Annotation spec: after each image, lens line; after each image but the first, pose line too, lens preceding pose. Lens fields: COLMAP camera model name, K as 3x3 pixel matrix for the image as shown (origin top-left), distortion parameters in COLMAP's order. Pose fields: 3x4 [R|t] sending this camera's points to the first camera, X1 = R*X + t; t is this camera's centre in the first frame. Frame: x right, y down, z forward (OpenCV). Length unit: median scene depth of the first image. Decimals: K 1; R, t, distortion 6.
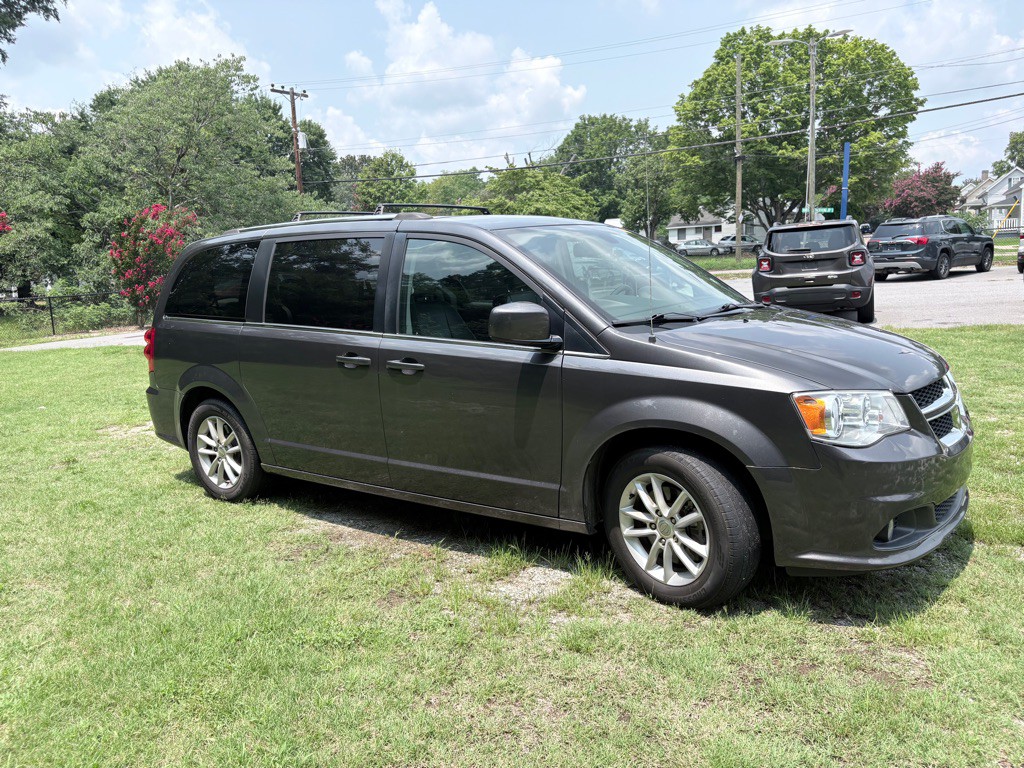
lens RADIAL K [[778.3, 0, 506.1], [0, 778.3, 384.9], [0, 0, 1]] dist [0.046685, -0.050036]
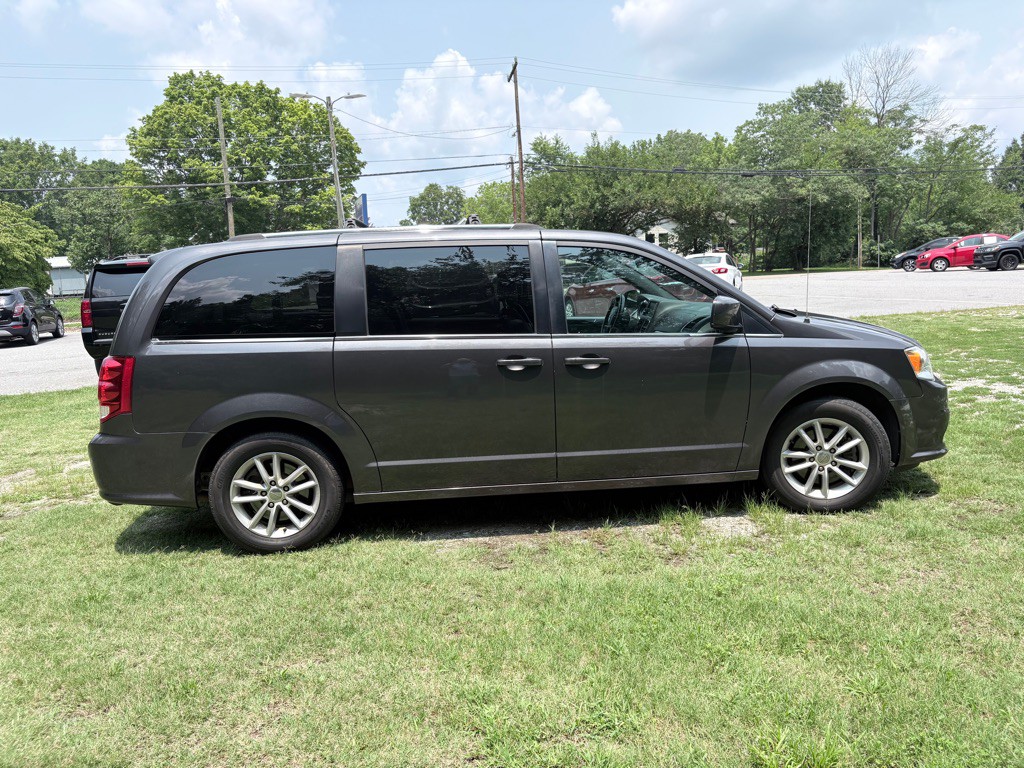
lens RADIAL K [[778.3, 0, 510.1], [0, 778.3, 381.9], [0, 0, 1]] dist [0.046685, -0.050036]
pose [[0.766909, -0.075747, 0.637270, -0.101991], [0.113574, 0.993355, -0.018607, 0.001378], [-0.631626, 0.086647, 0.770416, 0.026581]]
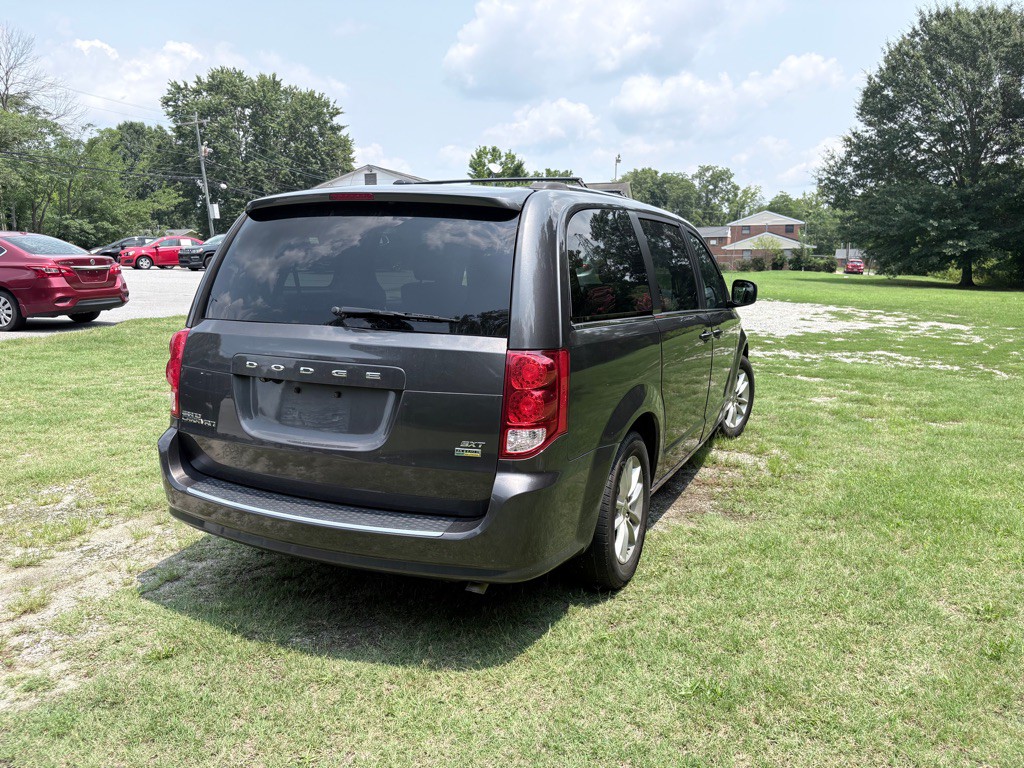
lens RADIAL K [[778.3, 0, 506.4], [0, 778.3, 377.5], [0, 0, 1]] dist [0.046685, -0.050036]
pose [[-0.184809, -0.105230, 0.977124, -0.146523], [0.158959, 0.977959, 0.135385, -0.019998], [-0.969834, 0.180343, -0.164009, 0.174339]]
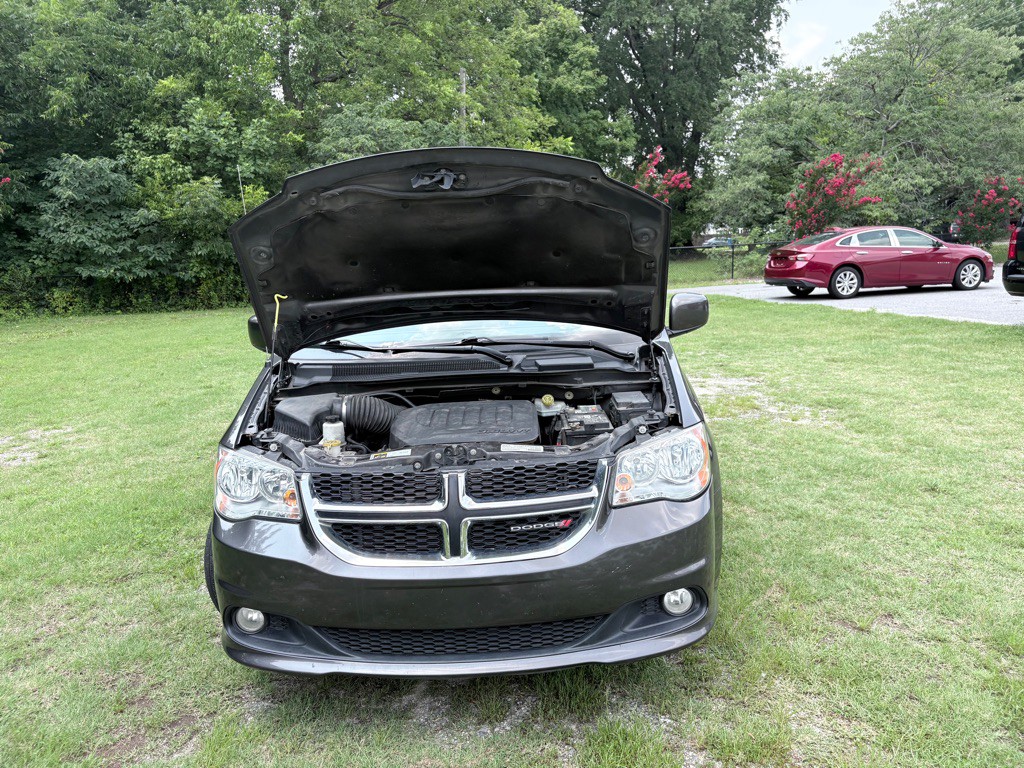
lens RADIAL K [[778.3, 0, 508.4], [0, 778.3, 380.4], [0, 0, 1]] dist [0.046685, -0.050036]
pose [[0.579601, 0.167878, -0.797420, 0.108983], [-0.111379, 0.985687, 0.126557, -0.018589], [0.807253, 0.015463, 0.590003, 0.059969]]
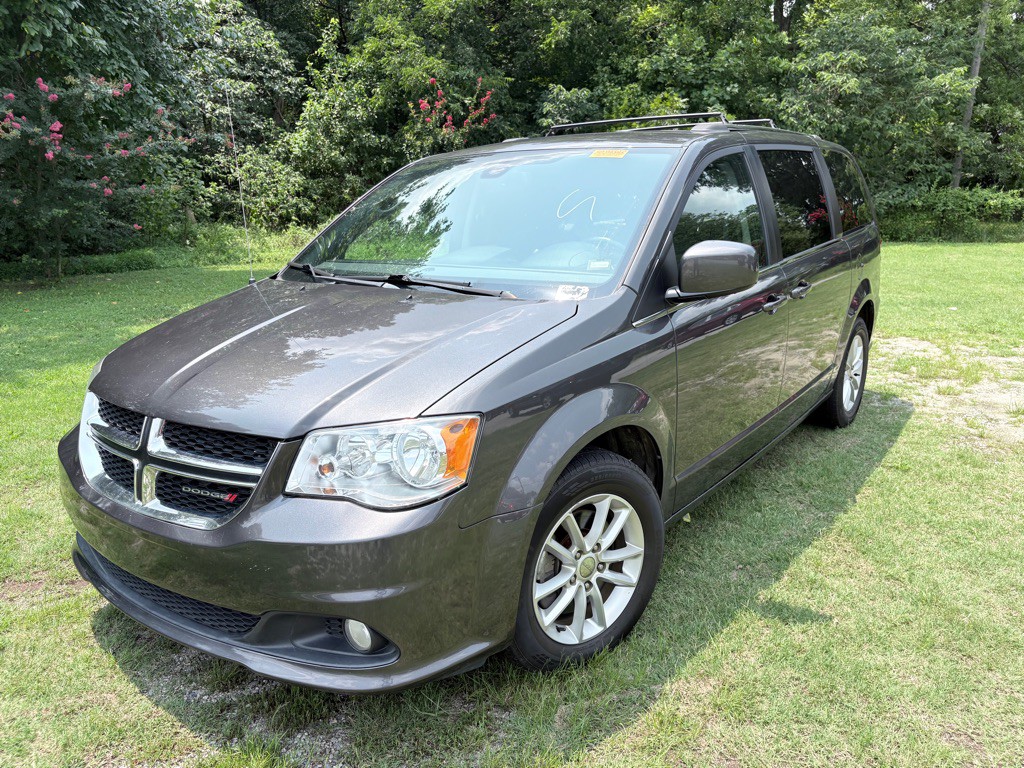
lens RADIAL K [[778.3, 0, 520.6], [0, 778.3, 380.1], [0, 0, 1]] dist [0.046685, -0.050036]
pose [[-0.014244, 0.286802, -0.957884, 0.112121], [-0.138720, 0.948150, 0.285950, -0.025870], [0.990229, 0.136951, 0.026280, 0.122447]]
